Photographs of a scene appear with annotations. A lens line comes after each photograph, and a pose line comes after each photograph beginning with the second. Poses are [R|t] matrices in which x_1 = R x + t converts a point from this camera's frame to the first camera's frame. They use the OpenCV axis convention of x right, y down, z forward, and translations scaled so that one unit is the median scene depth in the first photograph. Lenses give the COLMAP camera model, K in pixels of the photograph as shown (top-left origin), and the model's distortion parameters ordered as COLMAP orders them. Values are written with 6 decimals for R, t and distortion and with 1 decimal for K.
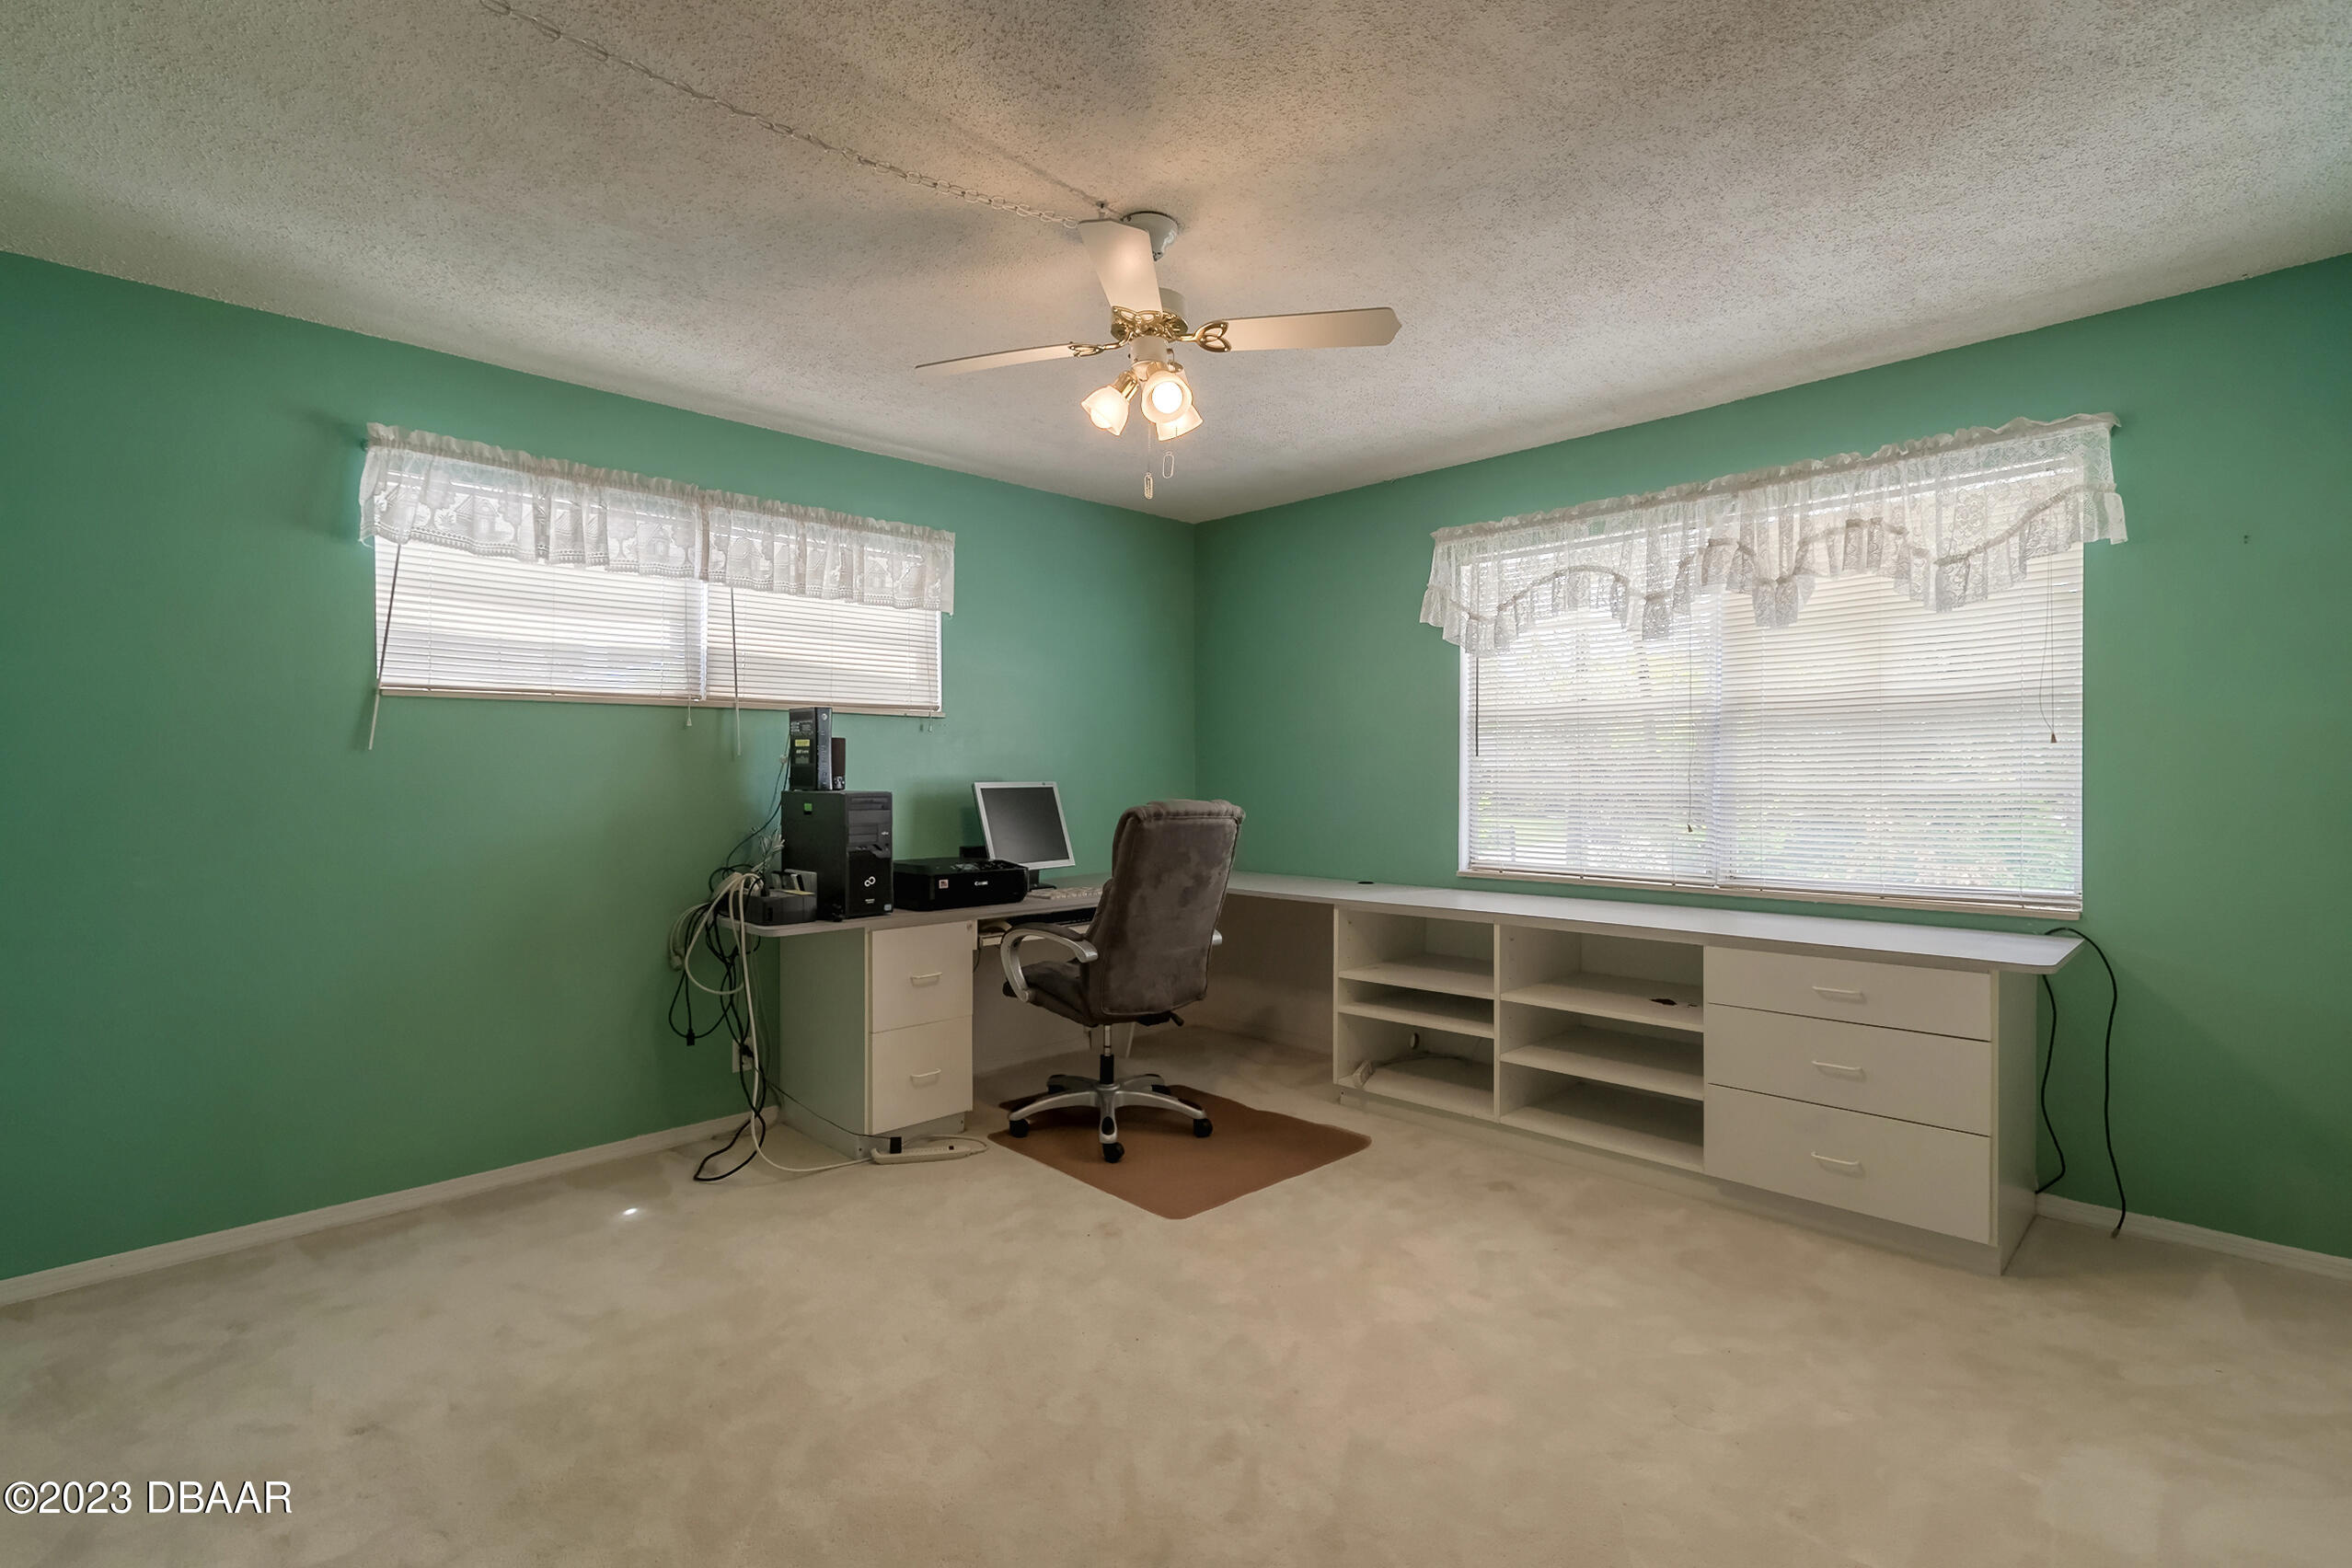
lens RADIAL K [[1061.2, 0, 1135.0], [0, 1061.2, 787.9], [0, 0, 1]] dist [0.001461, -0.000241]
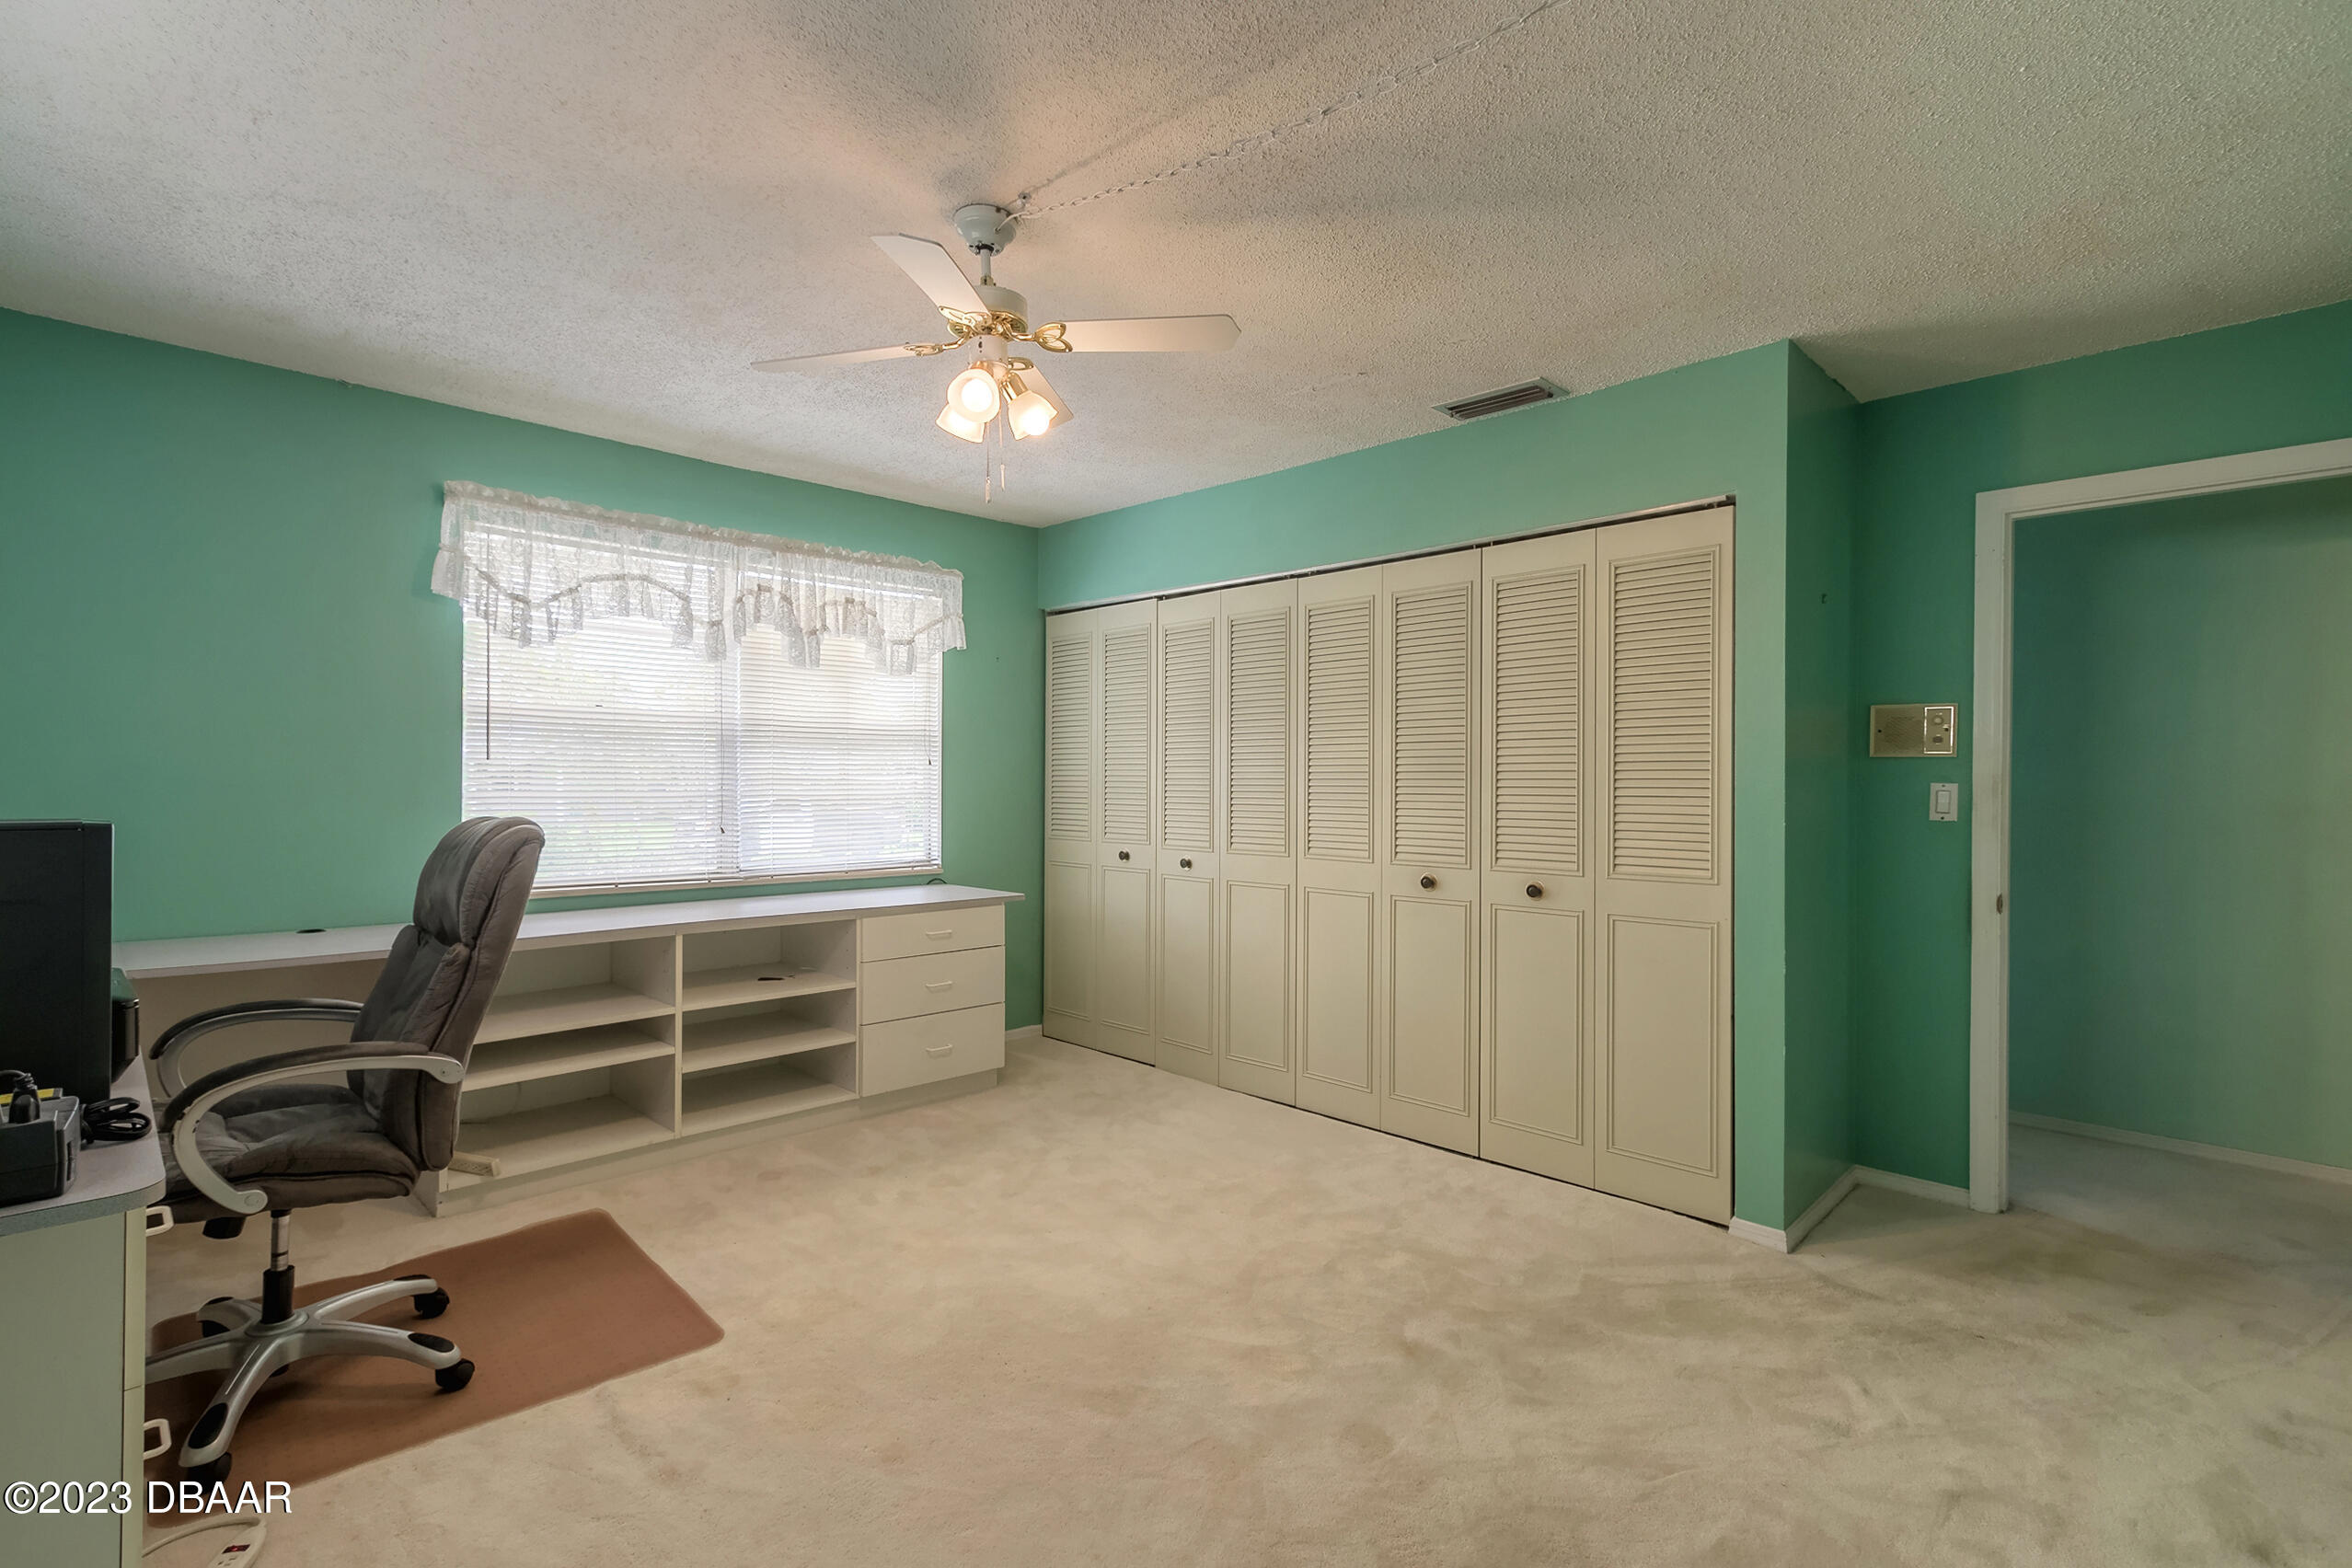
lens RADIAL K [[1061.2, 0, 1135.0], [0, 1061.2, 787.9], [0, 0, 1]] dist [0.001461, -0.000241]
pose [[0.006851, -0.001284, 0.999976, -0.660587], [0.004688, 0.999988, 0.001252, -0.007020], [-0.999966, 0.004679, 0.006857, 0.593825]]
